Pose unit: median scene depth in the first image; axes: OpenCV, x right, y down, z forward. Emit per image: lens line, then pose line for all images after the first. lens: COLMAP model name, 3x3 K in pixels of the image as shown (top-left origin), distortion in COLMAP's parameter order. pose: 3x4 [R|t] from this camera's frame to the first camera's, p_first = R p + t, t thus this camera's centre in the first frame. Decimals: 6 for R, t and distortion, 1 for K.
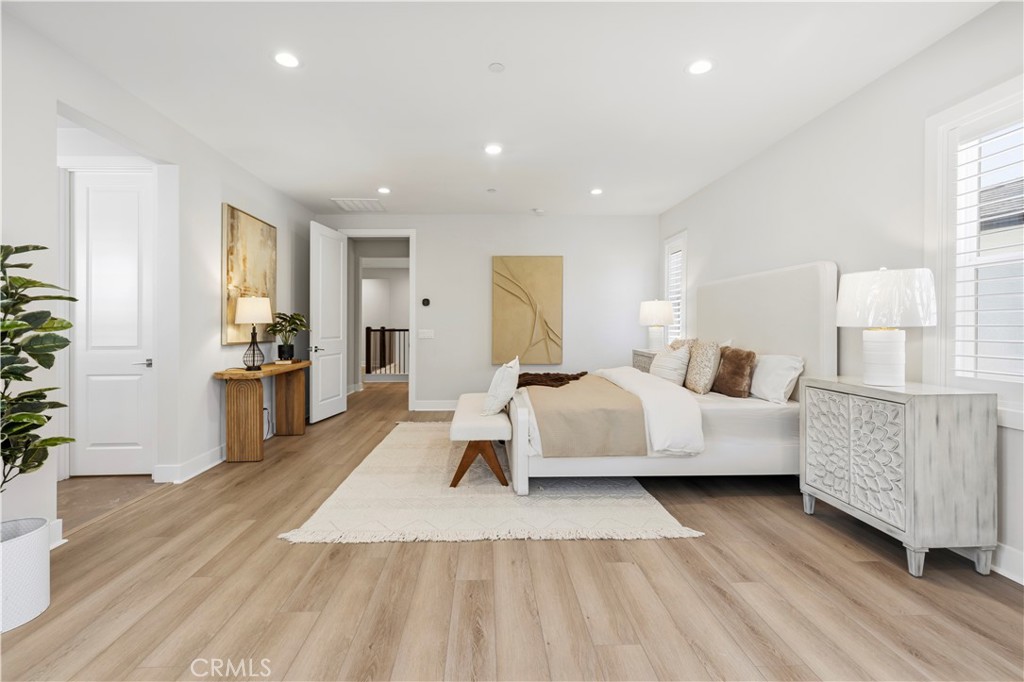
lens RADIAL K [[463.2, 0, 500.3], [0, 463.2, 325.1], [0, 0, 1]] dist [0.008845, -0.002070]
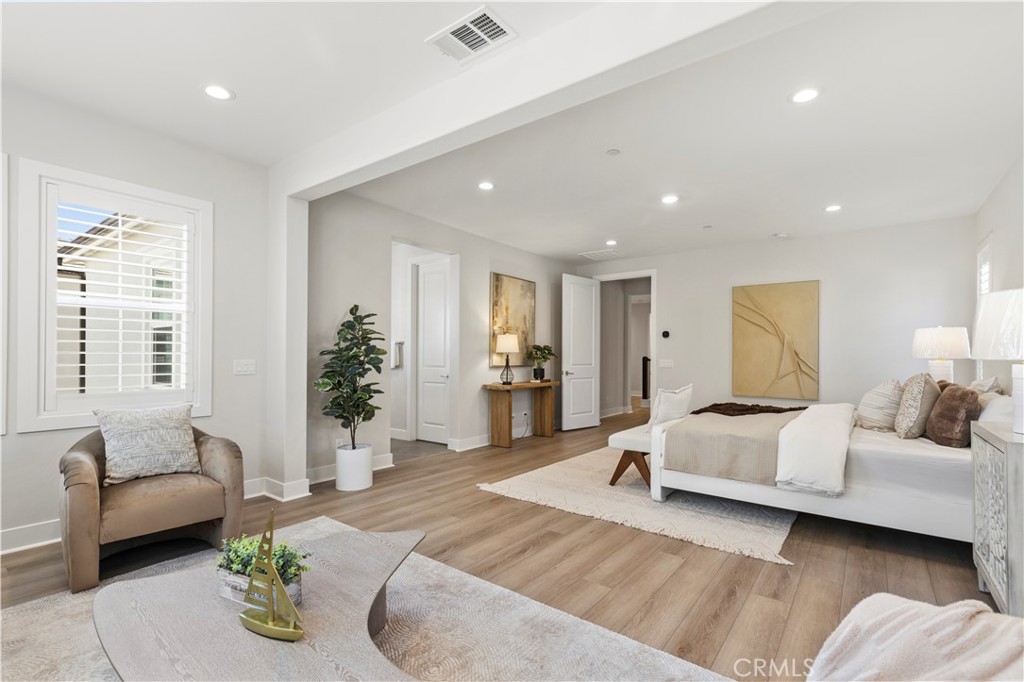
lens RADIAL K [[463.2, 0, 525.0], [0, 463.2, 349.9], [0, 0, 1]] dist [0.008845, -0.002070]
pose [[0.786785, 0.002601, -0.617222, 0.453712], [-0.010178, 0.999910, -0.008761, 0.000770], [0.617144, 0.013175, 0.786740, -0.114625]]
